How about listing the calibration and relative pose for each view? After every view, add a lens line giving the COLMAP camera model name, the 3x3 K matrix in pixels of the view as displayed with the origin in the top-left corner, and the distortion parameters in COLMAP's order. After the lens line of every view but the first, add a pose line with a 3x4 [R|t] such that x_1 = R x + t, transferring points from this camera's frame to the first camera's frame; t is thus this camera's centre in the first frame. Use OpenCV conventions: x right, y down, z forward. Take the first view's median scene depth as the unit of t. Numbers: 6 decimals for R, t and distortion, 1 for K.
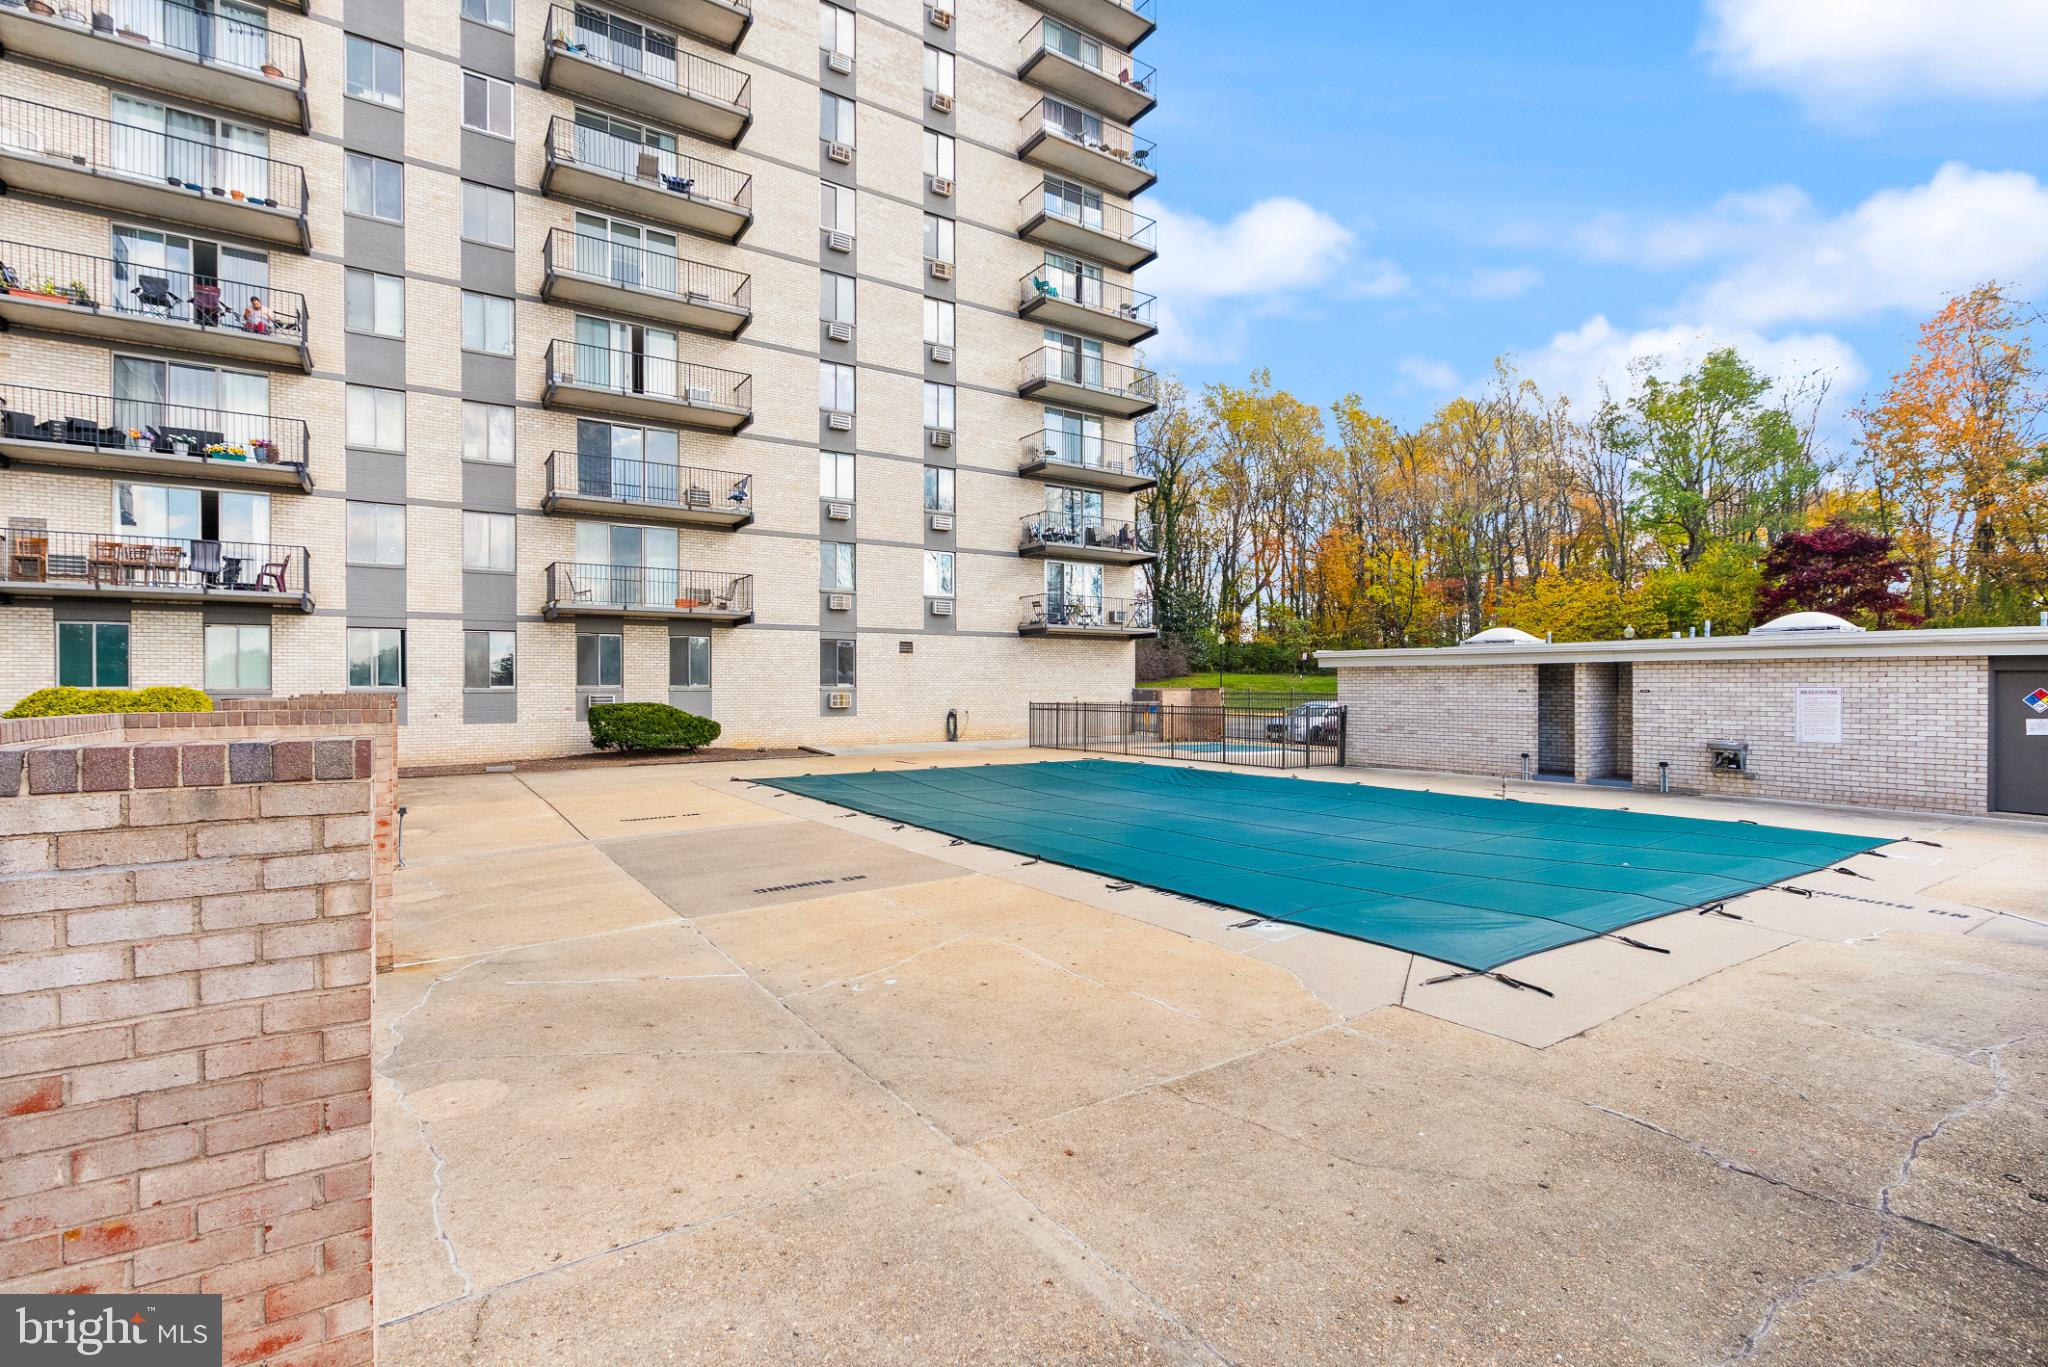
lens RADIAL K [[957.9, 0, 1019.7], [0, 957.9, 691.0], [0, 0, 1]] dist [-0.000894, 0.000552]
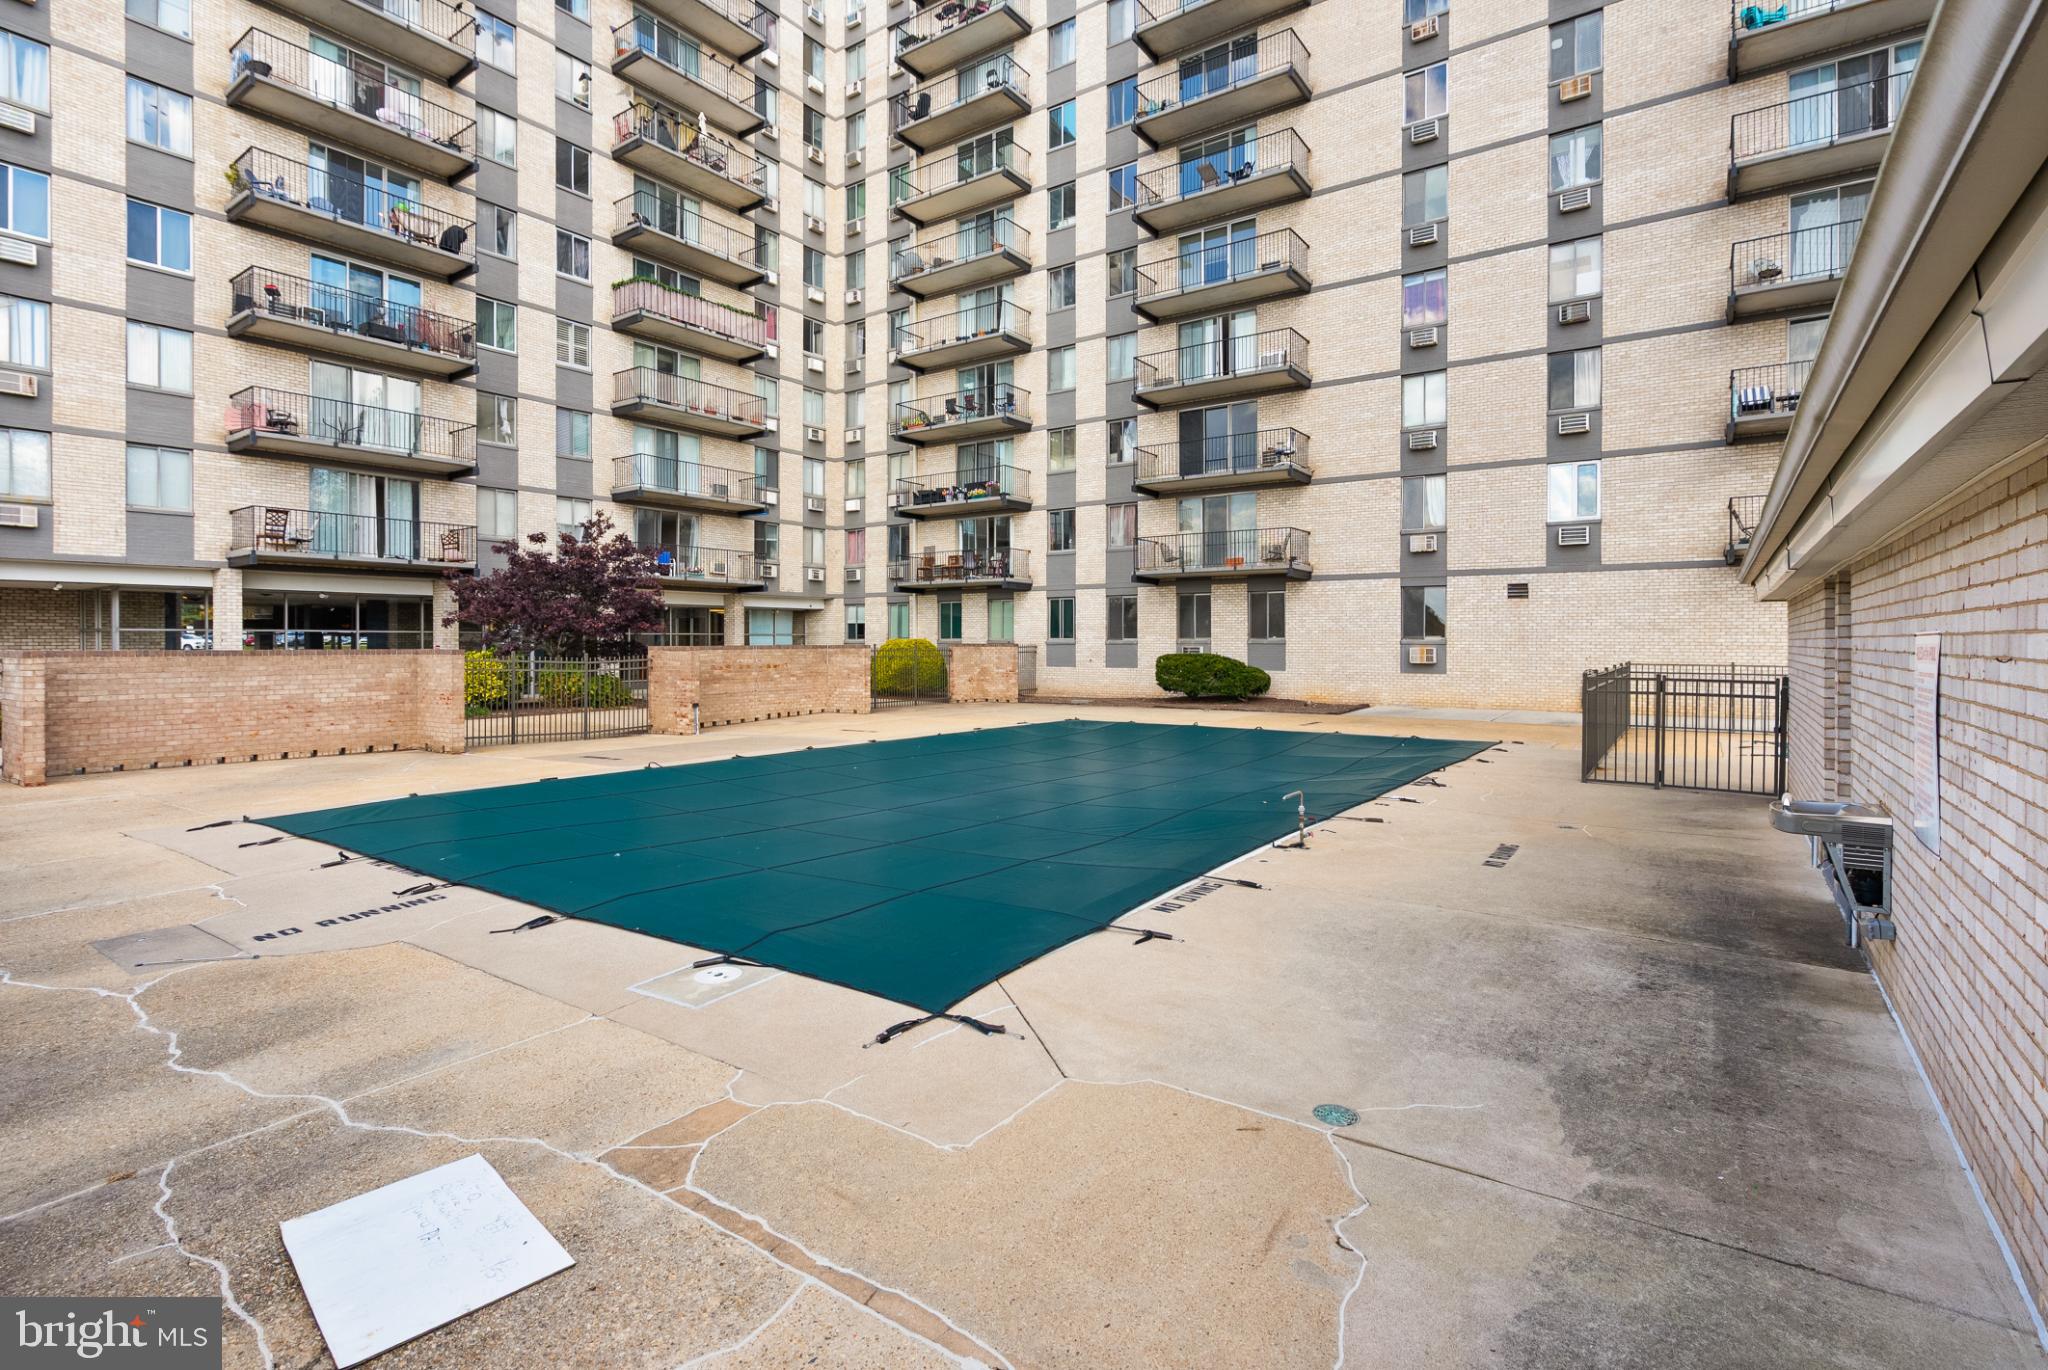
lens RADIAL K [[956.9, 0, 1029.7], [0, 956.9, 650.7], [0, 0, 1]] dist [0.000156, 0.000275]
pose [[0.362606, 0.009515, -0.931894, 0.539464], [-0.009448, 0.999934, 0.006534, 0.003382], [0.931895, 0.006435, 0.362672, 0.375191]]
